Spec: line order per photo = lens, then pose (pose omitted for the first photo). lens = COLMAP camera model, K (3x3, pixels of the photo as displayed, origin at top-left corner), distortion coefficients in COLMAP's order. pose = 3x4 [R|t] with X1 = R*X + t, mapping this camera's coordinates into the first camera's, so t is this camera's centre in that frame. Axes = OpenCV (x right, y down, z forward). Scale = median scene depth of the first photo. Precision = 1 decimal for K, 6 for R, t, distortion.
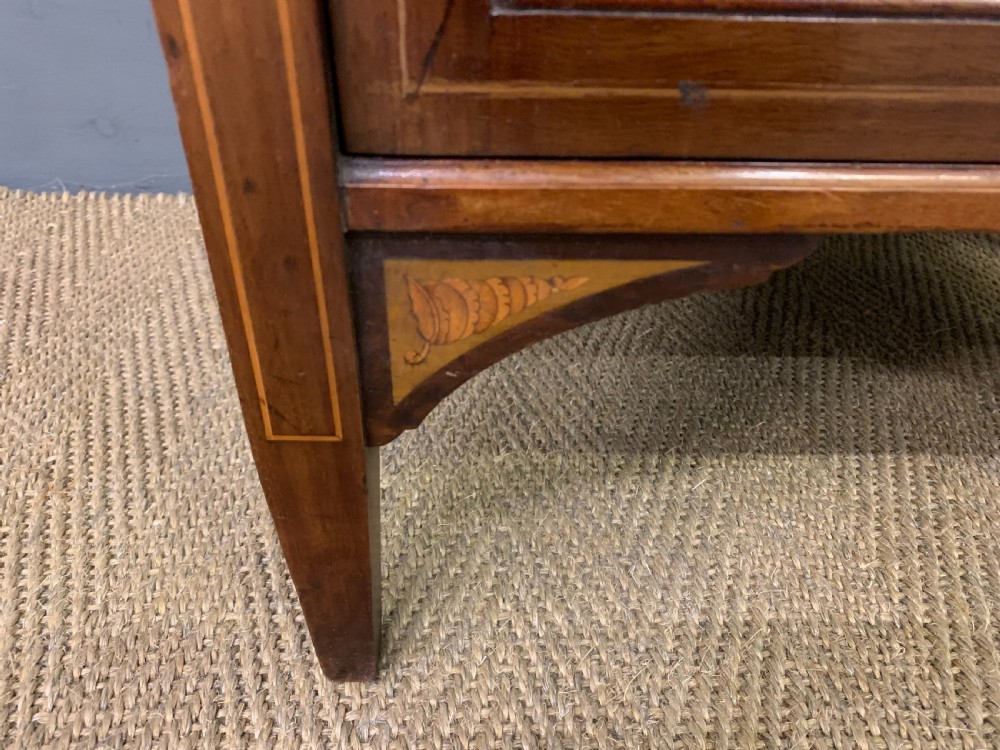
lens RADIAL K [[782.5, 0, 497.5], [0, 782.5, 371.5], [0, 0, 1]] dist [0.008752, -0.001205]
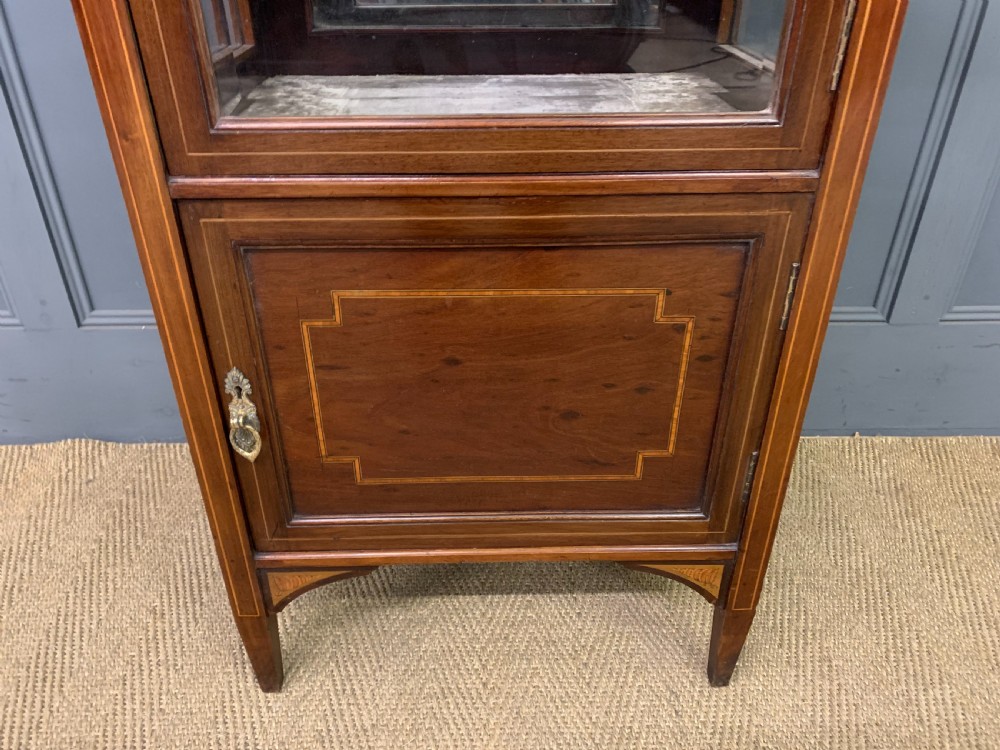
lens RADIAL K [[782.5, 0, 497.5], [0, 782.5, 371.5], [0, 0, 1]] dist [0.008752, -0.001205]
pose [[0.999767, -0.018820, -0.010586, 0.556853], [0.018014, 0.997265, -0.071682, -0.442440], [0.011906, 0.071474, 0.997371, -1.545696]]
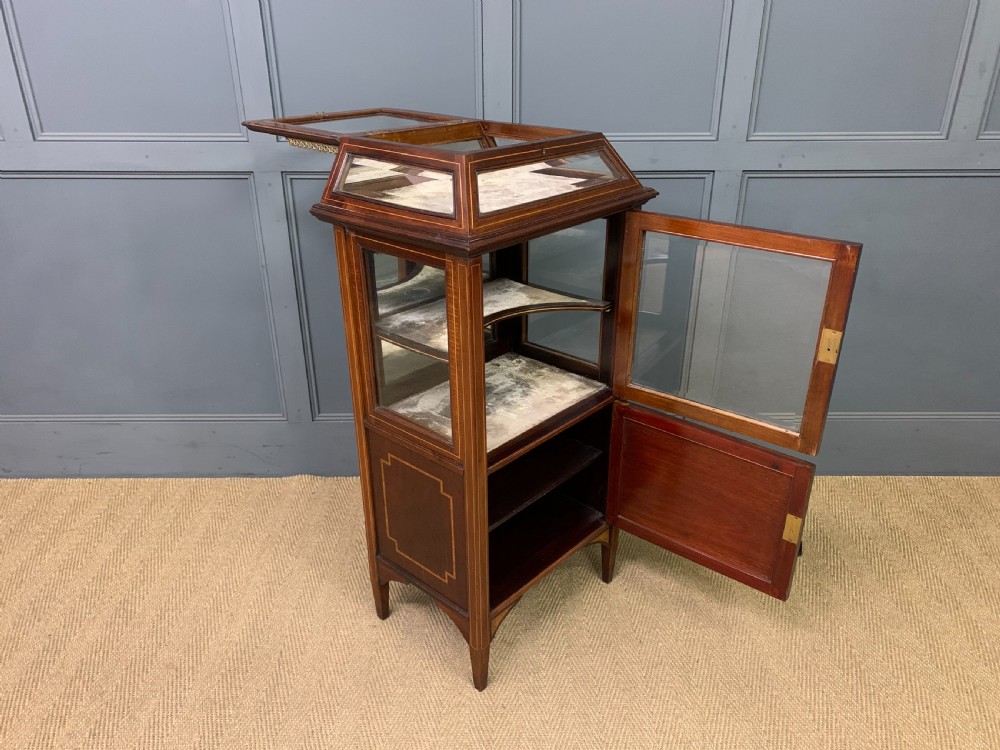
lens RADIAL K [[781.8, 0, 500.0], [0, 781.8, 375.0], [0, 0, 1]] dist [0.011737, -0.003823]
pose [[0.999361, -0.018840, -0.030378, 0.715656], [0.013108, 0.983779, -0.178903, -0.033396], [0.033255, 0.178391, 0.983398, -5.165393]]
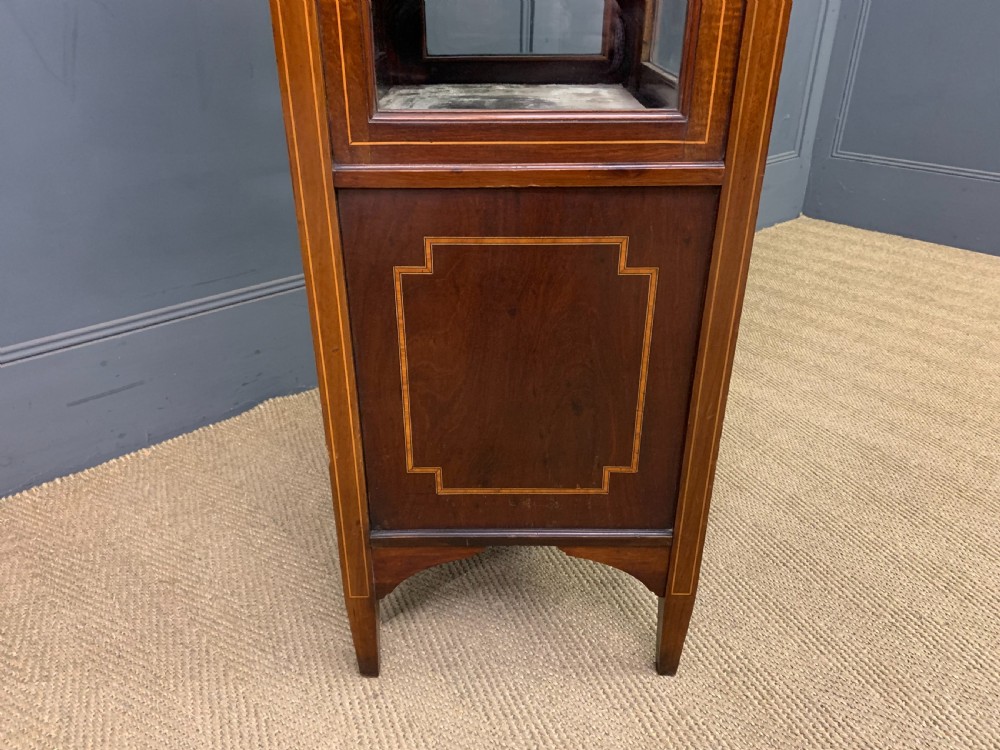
lens RADIAL K [[770.6, 0, 508.0], [0, 770.6, 374.4], [0, 0, 1]] dist [0.033352, -0.005022]
pose [[0.745281, -0.319056, 0.585457, -1.083034], [0.393109, 0.919492, 0.000671, -0.055297], [-0.538537, 0.229648, 0.810703, -2.014981]]
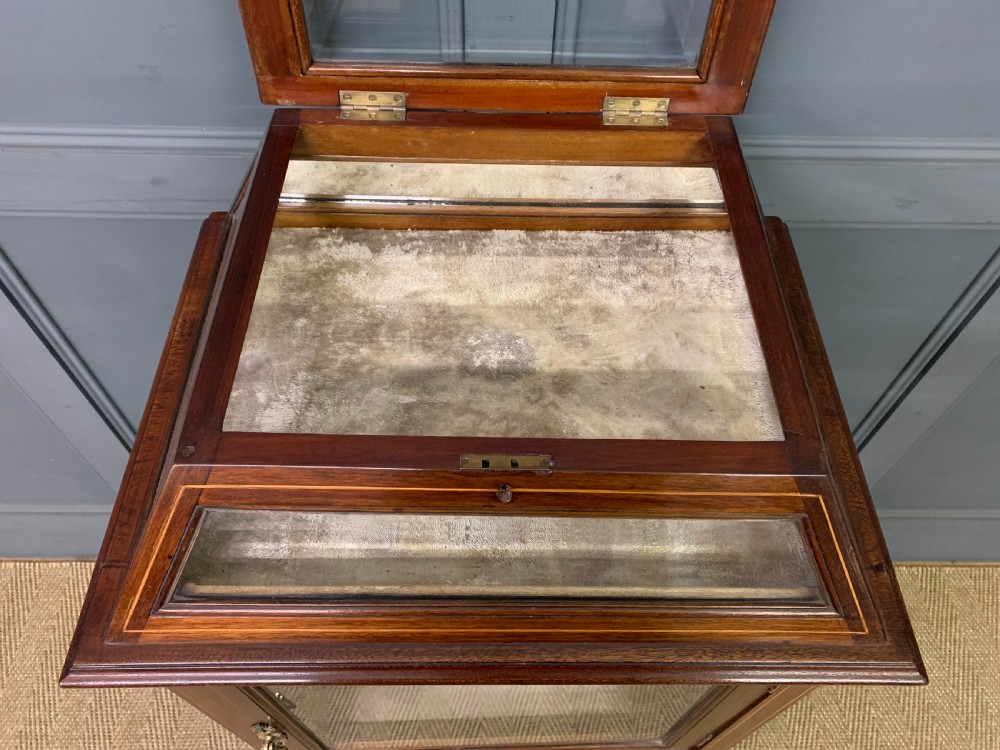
lens RADIAL K [[767.9, 0, 503.0], [0, 767.9, 377.6], [0, 0, 1]] dist [0.071467, -0.082119]
pose [[0.999793, 0.013284, -0.015398, 0.594137], [-0.007206, 0.939464, 0.342573, -2.906487], [0.019017, -0.342391, 0.939365, -1.986224]]
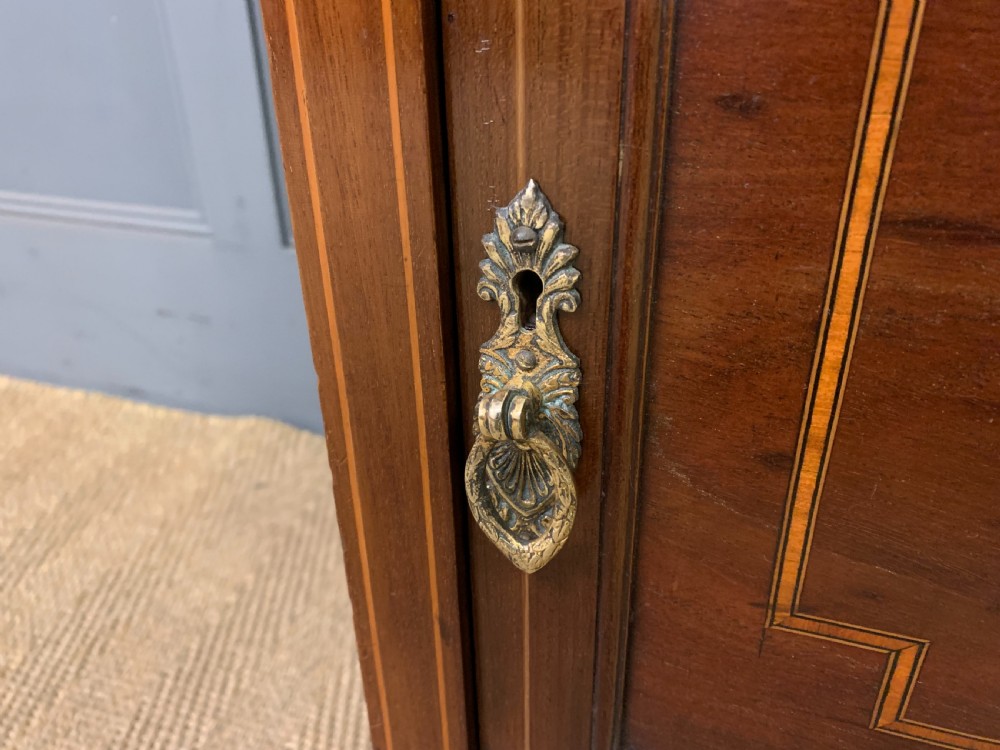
lens RADIAL K [[789.1, 0, 490.9], [0, 789.1, 367.7], [0, 0, 1]] dist [-0.017999, 0.002668]
pose [[0.936144, 0.123413, -0.329246, 0.079974], [-0.165527, 0.980812, -0.103001, -0.446834], [0.310217, 0.150923, 0.938610, -0.187727]]
